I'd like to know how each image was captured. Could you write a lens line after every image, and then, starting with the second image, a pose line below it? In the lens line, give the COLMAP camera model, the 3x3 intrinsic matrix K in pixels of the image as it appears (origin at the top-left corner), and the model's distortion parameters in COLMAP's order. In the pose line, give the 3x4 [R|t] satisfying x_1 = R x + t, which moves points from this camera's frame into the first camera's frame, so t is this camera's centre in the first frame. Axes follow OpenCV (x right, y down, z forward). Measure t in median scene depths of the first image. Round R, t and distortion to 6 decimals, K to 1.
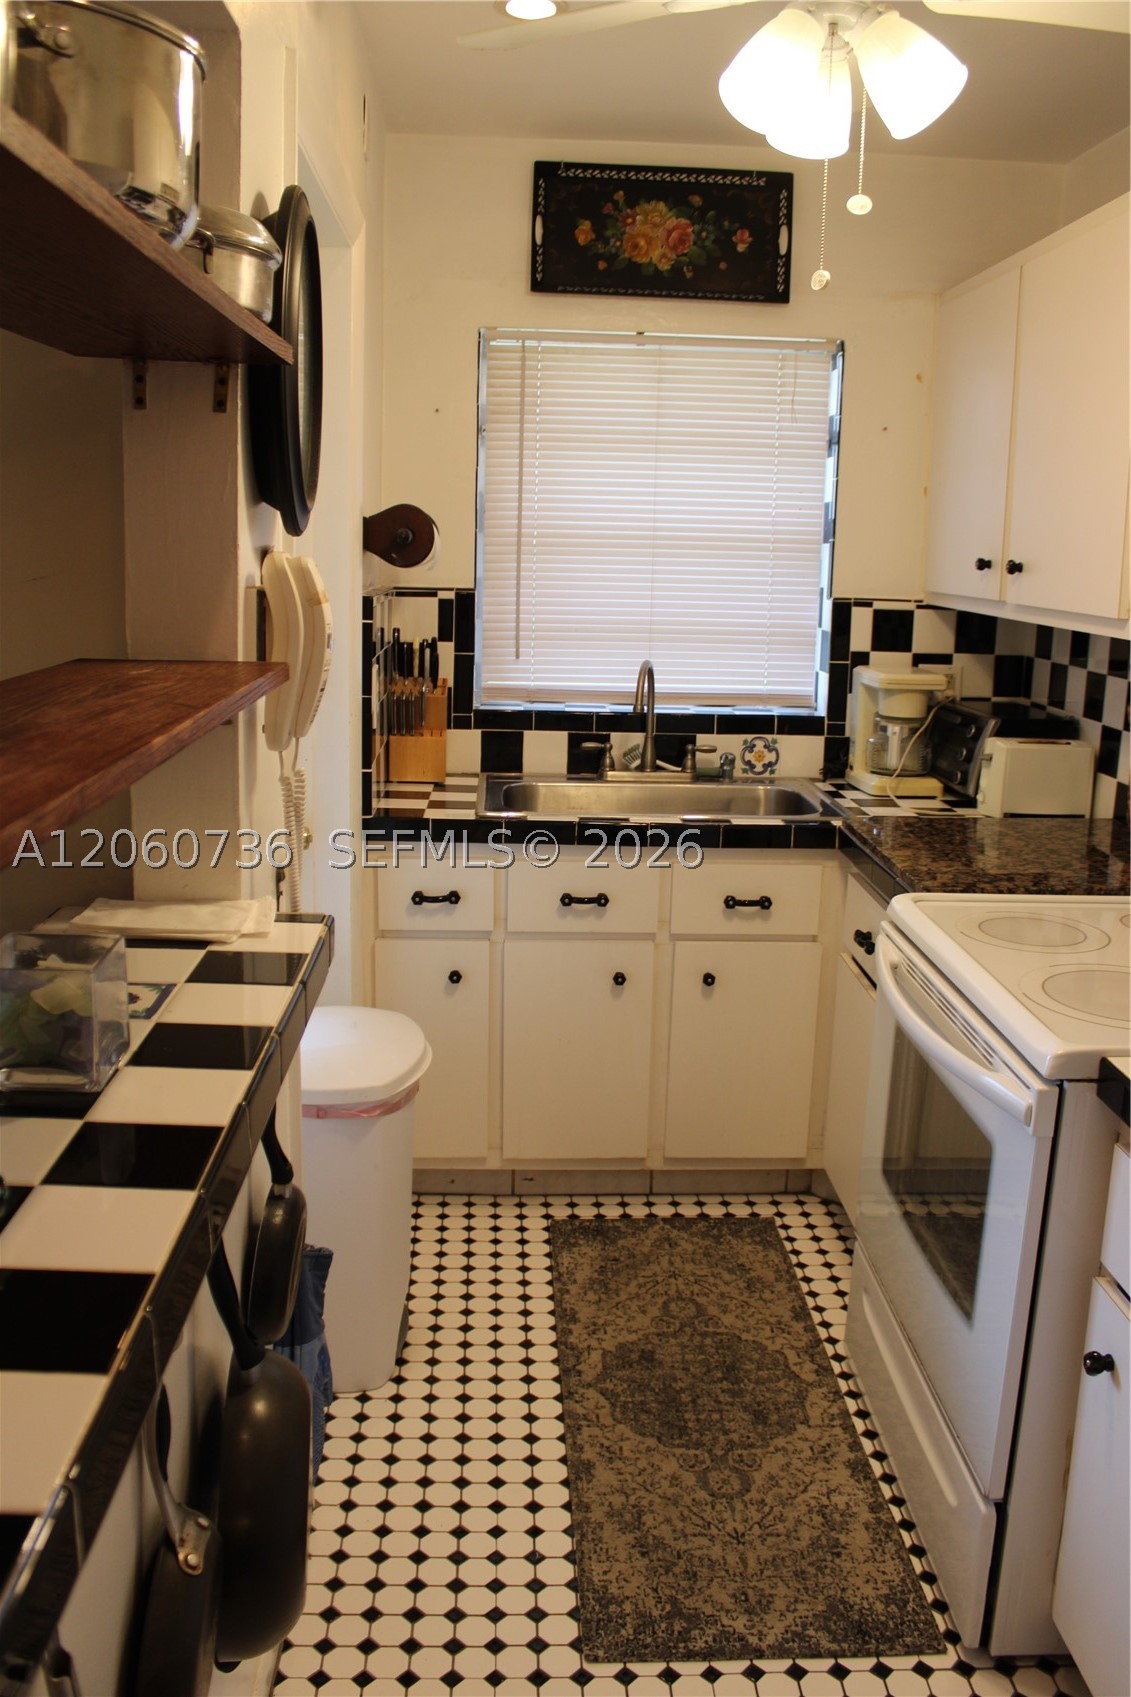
lens RADIAL K [[1427.7, 0, 600.6], [0, 1427.7, 871.4], [0, 0, 1]] dist [-0.168050, 0.136567]
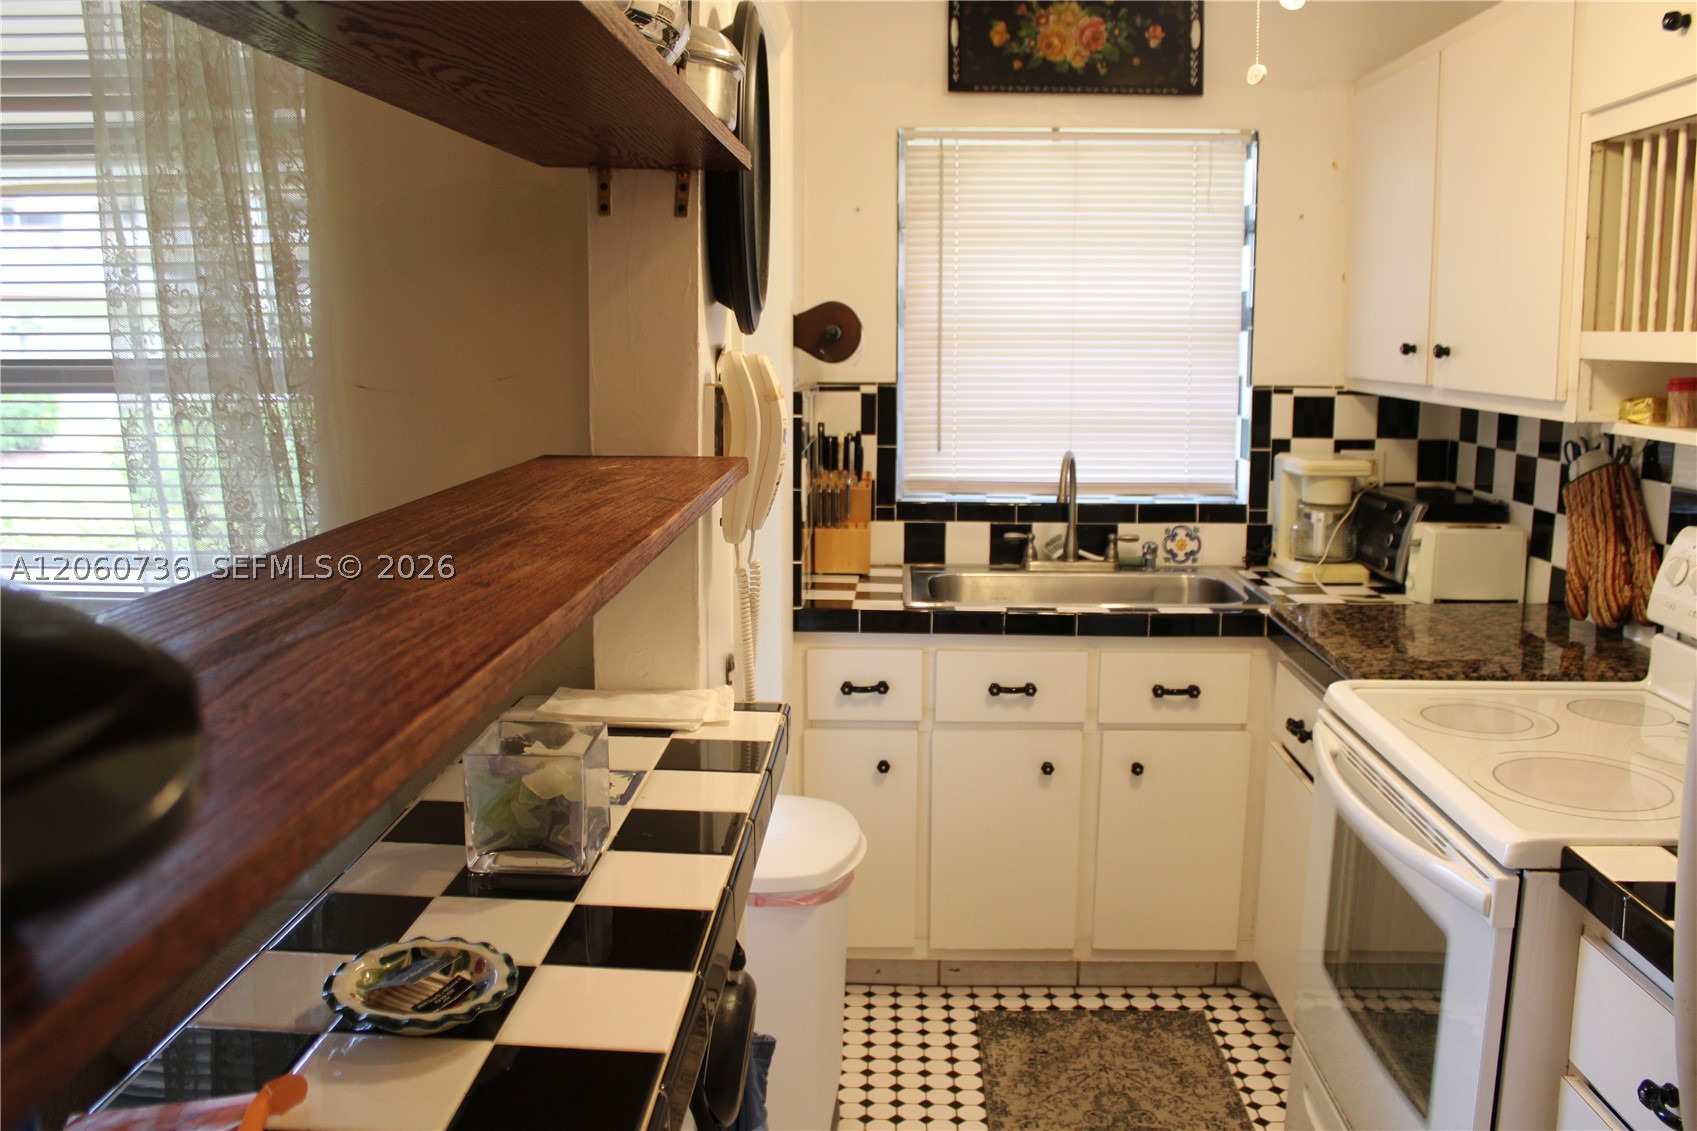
lens RADIAL K [[1427.7, 0, 863.5], [0, 1427.7, 574.9], [0, 0, 1]] dist [-0.168050, 0.136567]
pose [[0.995676, -0.008625, -0.092490, -0.021880], [0.002927, 0.998099, -0.061565, 0.000782], [0.092845, 0.061028, 0.993809, -0.008110]]
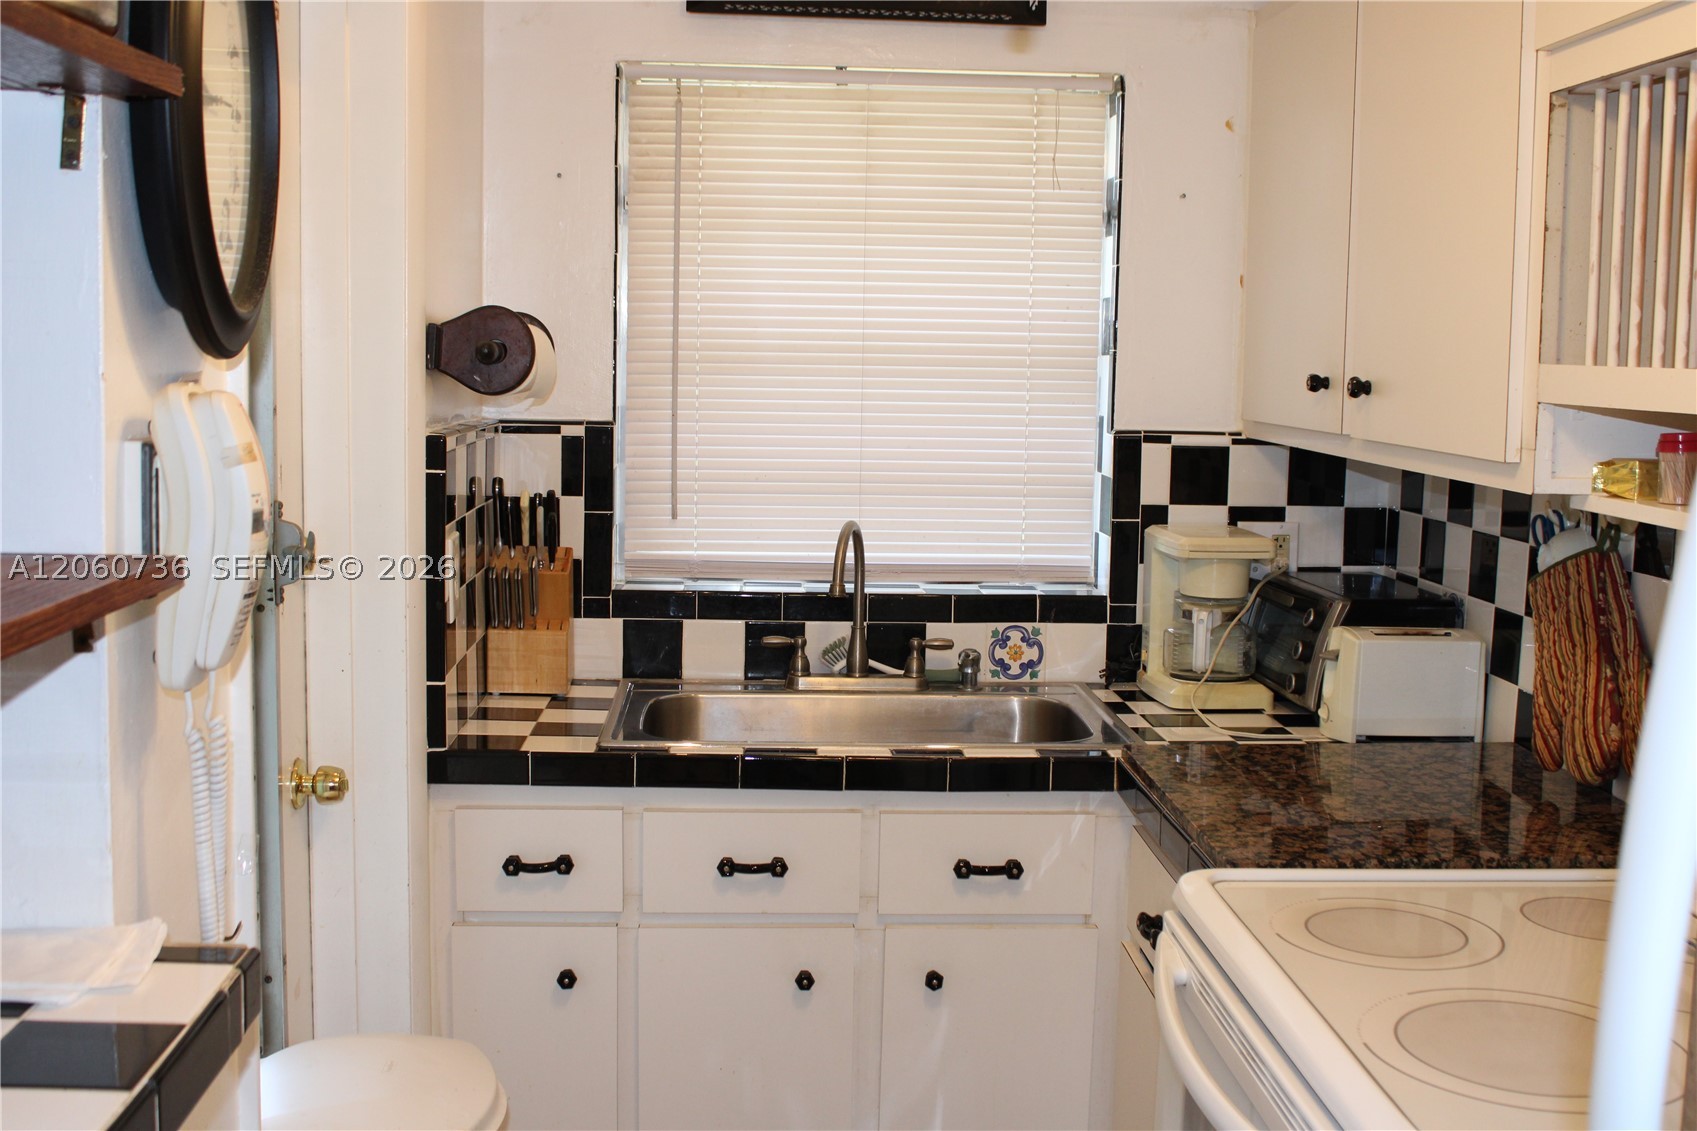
lens RADIAL K [[1863.3, 0, 882.8], [0, 1863.3, 573.9], [0, 0, 1]] dist [-0.092418, 0.000000]
pose [[0.999965, -0.005133, 0.006651, 0.046468], [0.005817, 0.994216, -0.107239, -0.024488], [-0.006062, 0.107274, 0.994211, 0.083260]]
